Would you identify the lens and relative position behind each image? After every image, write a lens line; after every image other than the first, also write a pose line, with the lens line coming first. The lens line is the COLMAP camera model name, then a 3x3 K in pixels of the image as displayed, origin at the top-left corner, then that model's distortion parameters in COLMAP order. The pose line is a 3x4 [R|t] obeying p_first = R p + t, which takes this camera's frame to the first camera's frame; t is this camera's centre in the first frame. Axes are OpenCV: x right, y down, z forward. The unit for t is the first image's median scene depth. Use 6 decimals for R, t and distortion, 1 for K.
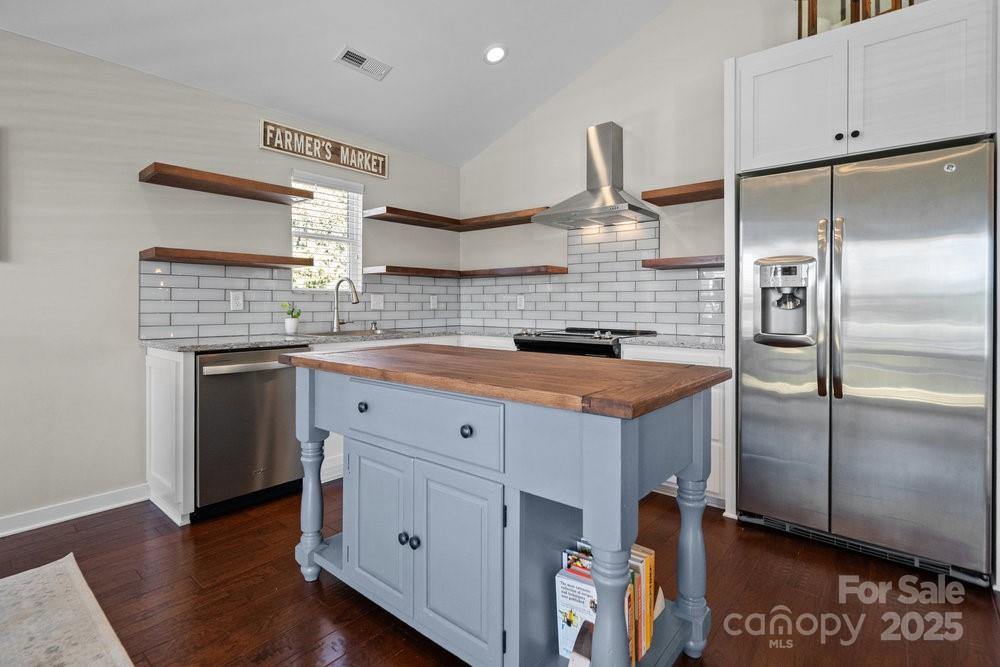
lens RADIAL K [[483.8, 0, 498.5], [0, 483.8, 301.4], [0, 0, 1]] dist [0.000739, 0.000115]
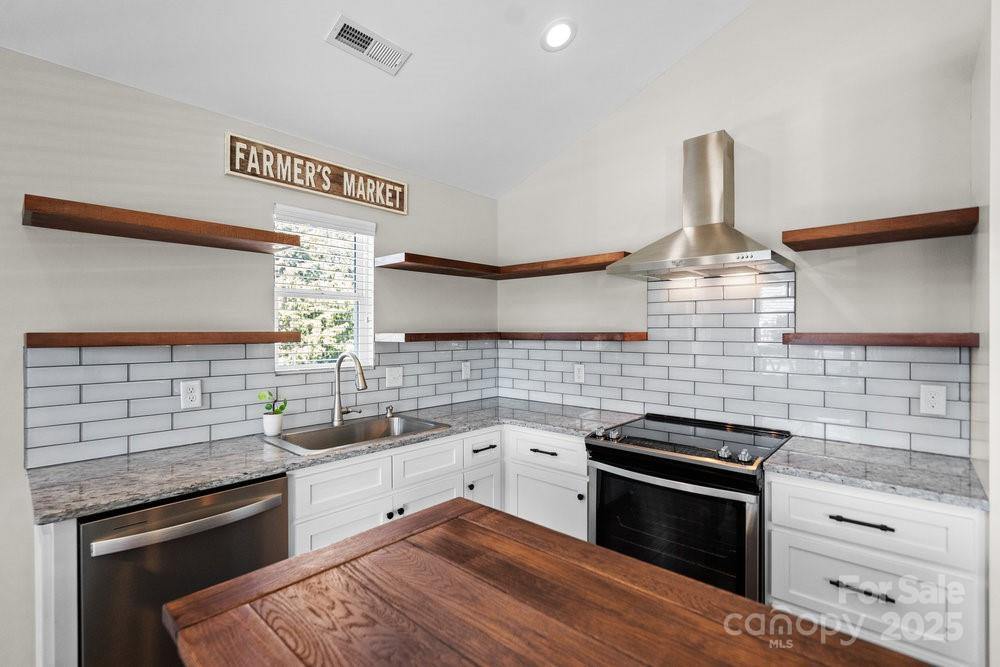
lens RADIAL K [[458.2, 0, 500.0], [0, 458.2, 333.5], [0, 0, 1]] dist [-0.000461, -0.000057]
pose [[0.999369, -0.001612, -0.035481, -0.062841], [0.002018, 0.999933, 0.011392, -0.081838], [0.035460, -0.011457, 0.999305, 0.308050]]
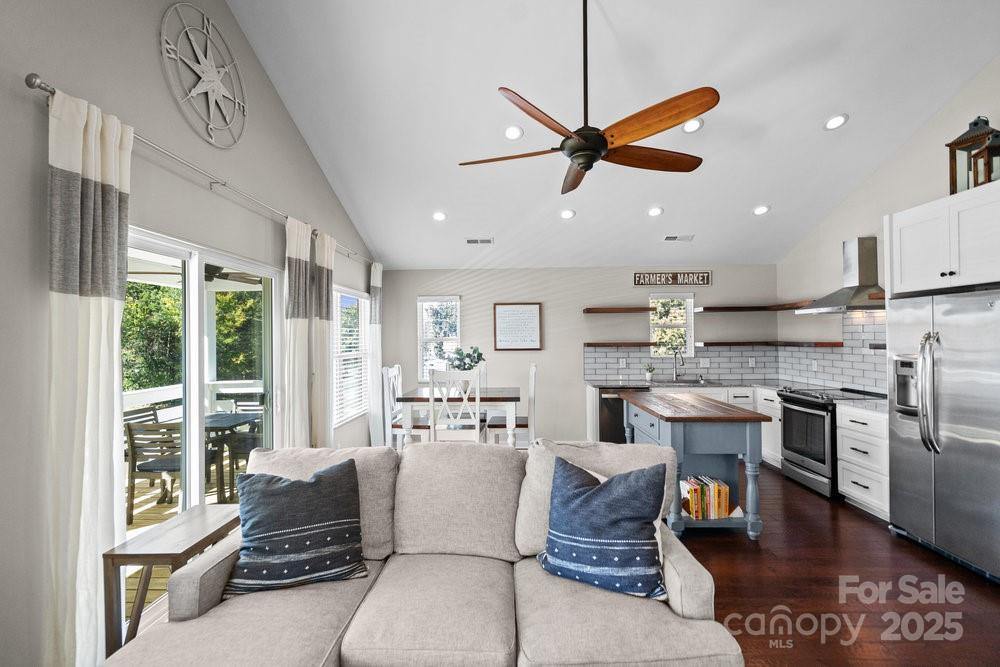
lens RADIAL K [[458.2, 0, 500.0], [0, 458.2, 333.5], [0, 0, 1]] dist [-0.000461, -0.000057]
pose [[0.620691, -0.014643, -0.783919, 0.576760], [0.014911, 0.999865, -0.006870, -0.105509], [0.783914, -0.007425, 0.620826, -0.539852]]
